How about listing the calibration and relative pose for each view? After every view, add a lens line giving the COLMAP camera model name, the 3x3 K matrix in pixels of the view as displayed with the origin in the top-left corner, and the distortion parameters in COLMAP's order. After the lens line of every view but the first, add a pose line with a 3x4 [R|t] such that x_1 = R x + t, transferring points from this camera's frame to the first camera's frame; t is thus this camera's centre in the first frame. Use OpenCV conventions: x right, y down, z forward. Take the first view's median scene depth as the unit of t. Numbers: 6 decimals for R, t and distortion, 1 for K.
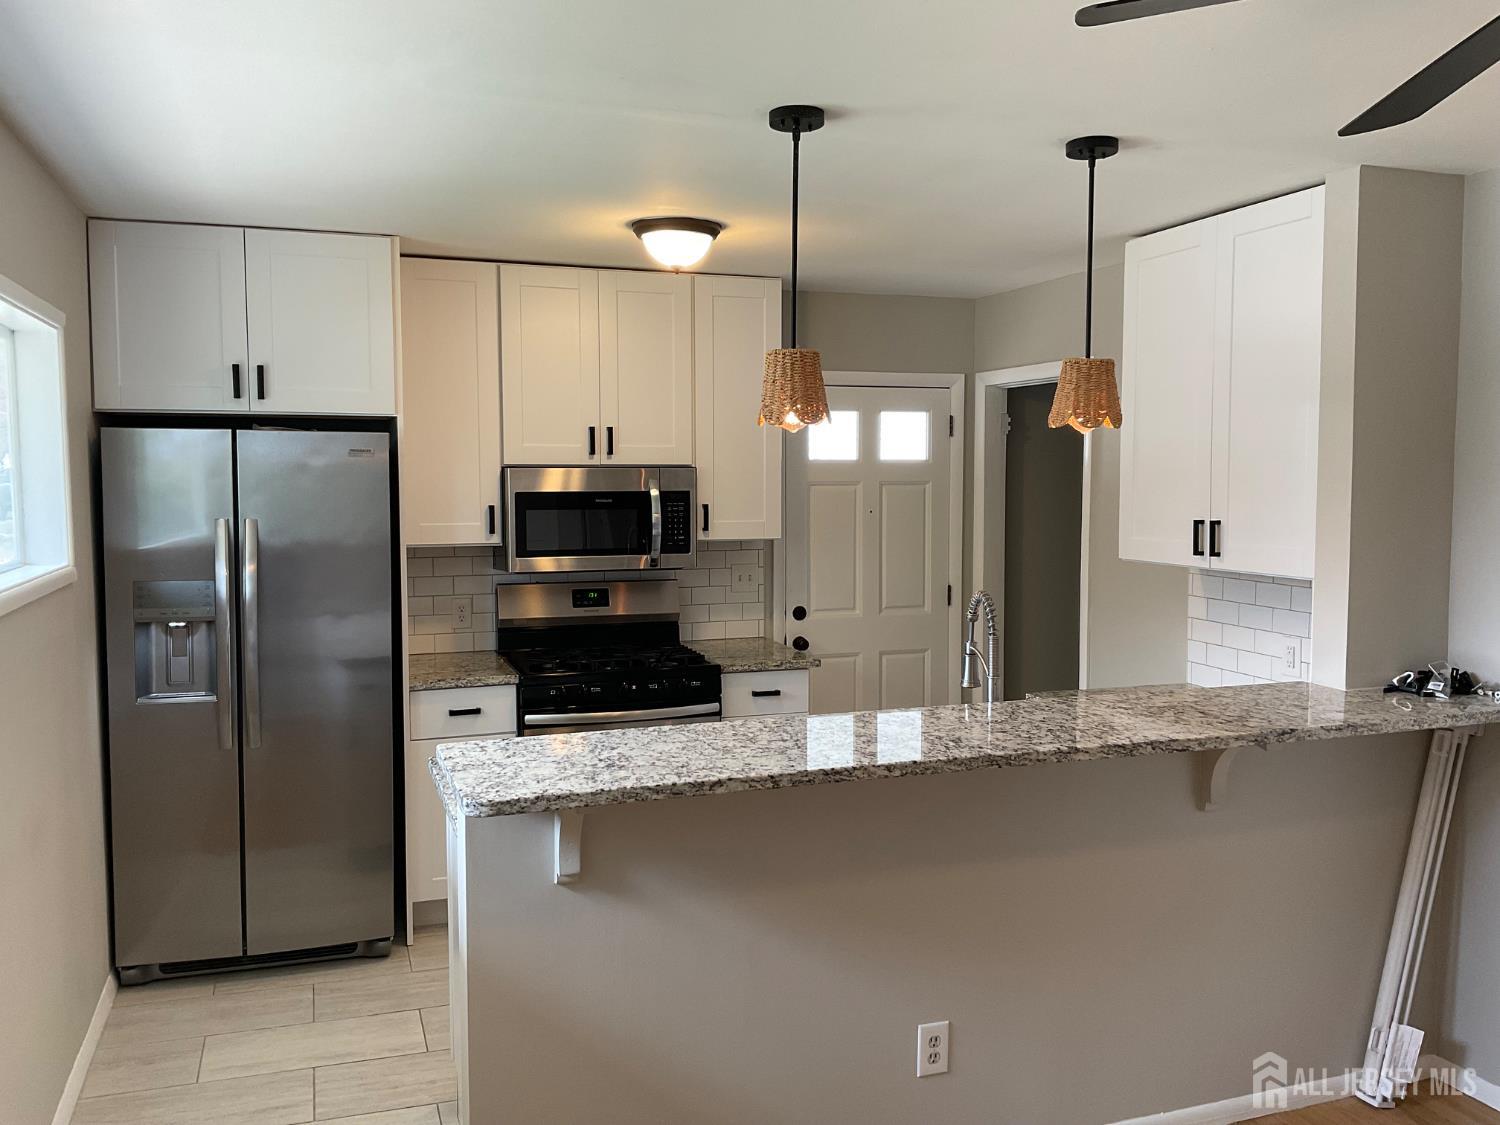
lens RADIAL K [[1245.0, 0, 750.0], [0, 1245.0, 562.5], [0, 0, 1]] dist [0.154026, -0.435525]
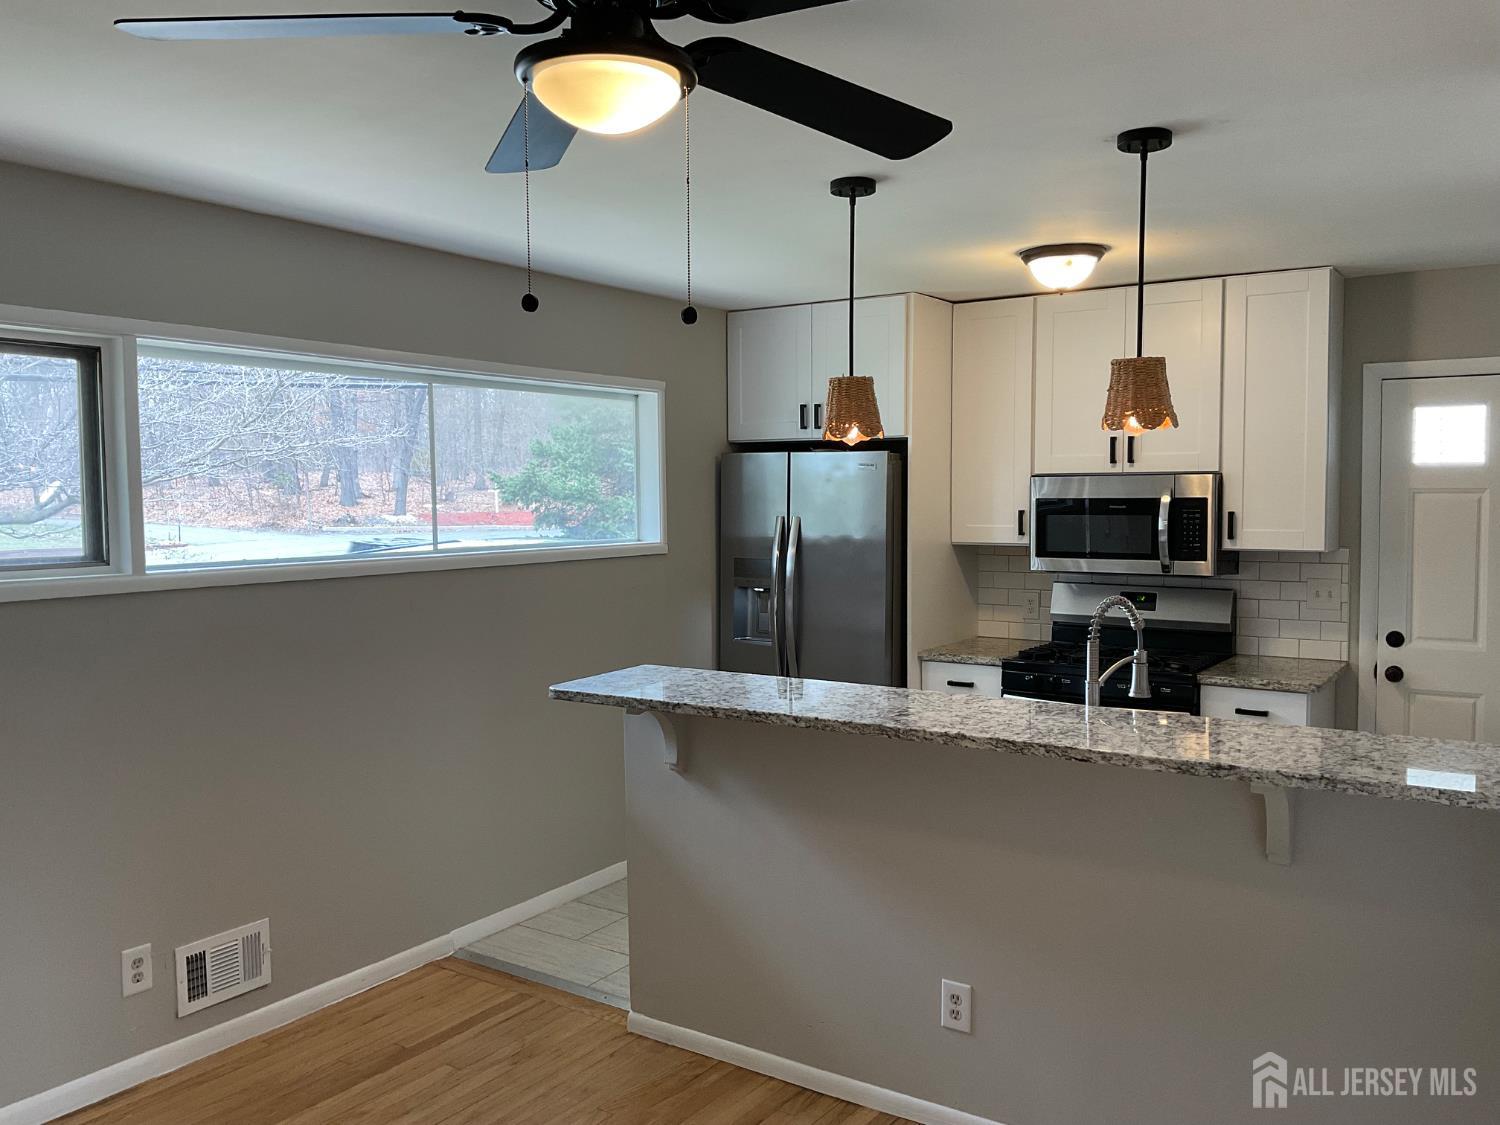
lens RADIAL K [[1271.0, 0, 750.0], [0, 1271.0, 562.5], [0, 0, 1]] dist [0.099380, -0.360949]
pose [[0.584370, 0.044736, -0.810253, 0.681616], [-0.054651, 0.998382, 0.015708, -0.003382], [0.809645, 0.035102, 0.585869, 0.144798]]
